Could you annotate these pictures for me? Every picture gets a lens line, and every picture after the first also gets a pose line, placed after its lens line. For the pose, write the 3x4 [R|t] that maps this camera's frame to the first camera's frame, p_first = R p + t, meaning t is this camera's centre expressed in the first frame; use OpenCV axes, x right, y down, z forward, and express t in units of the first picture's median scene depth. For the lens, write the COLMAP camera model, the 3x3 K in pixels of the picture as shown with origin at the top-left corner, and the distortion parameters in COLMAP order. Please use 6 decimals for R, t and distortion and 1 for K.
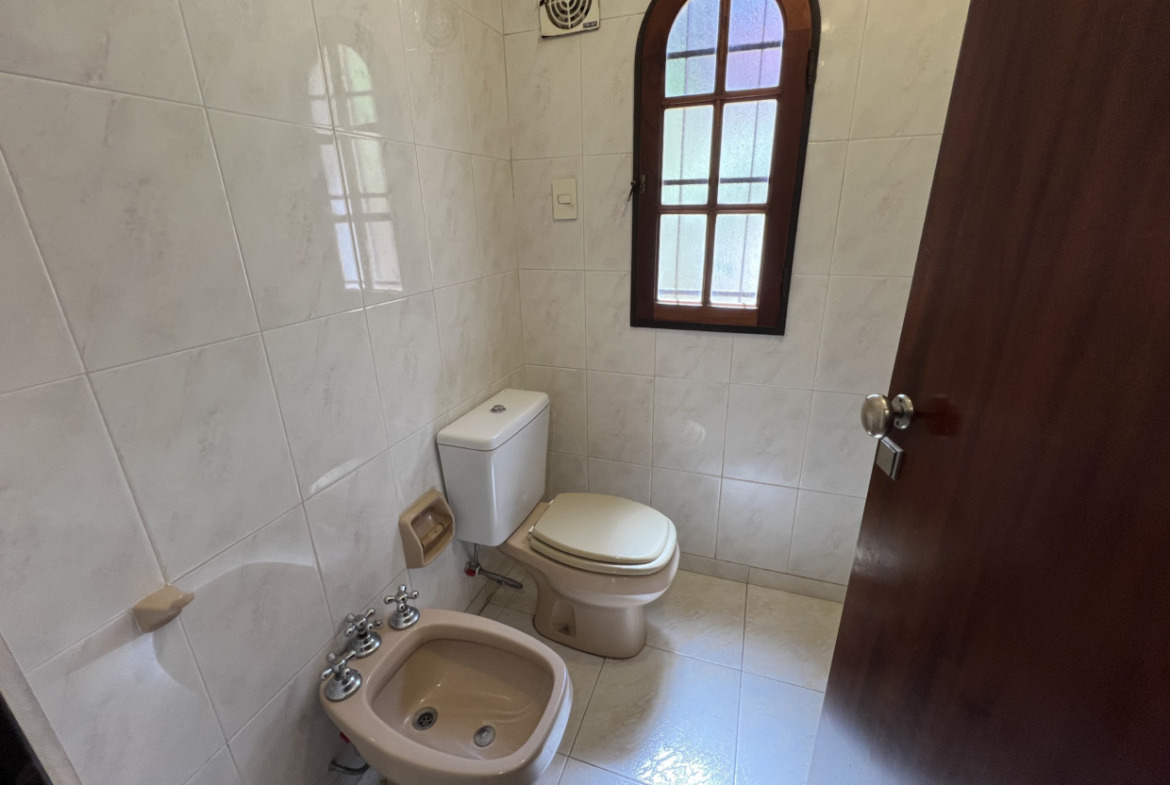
lens RADIAL K [[488.1, 0, 585.0], [0, 488.1, 392.5], [0, 0, 1]] dist [-0.004330, -0.000347]
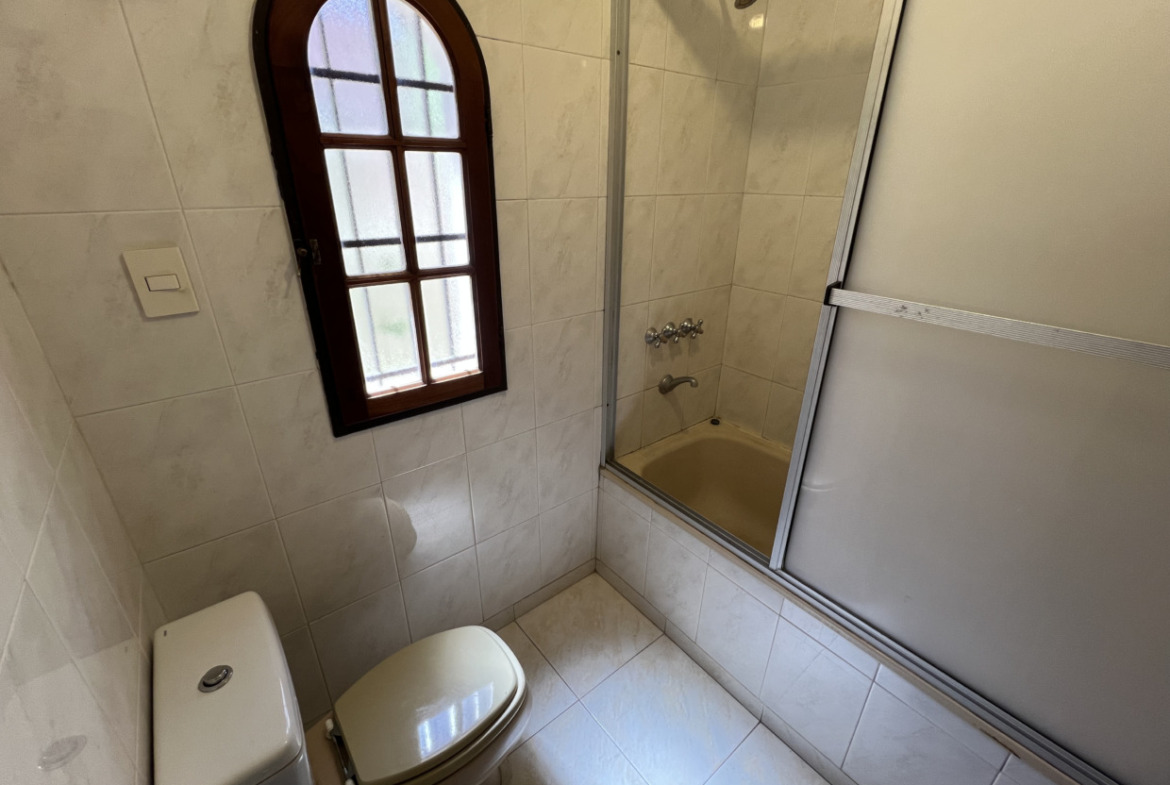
lens RADIAL K [[488.1, 0, 585.0], [0, 488.1, 392.5], [0, 0, 1]] dist [-0.004330, -0.000347]
pose [[0.523673, -0.326323, 0.786943, -0.286089], [0.272741, 0.939330, 0.208017, -0.272569], [-0.807080, 0.105699, 0.580904, 0.300645]]
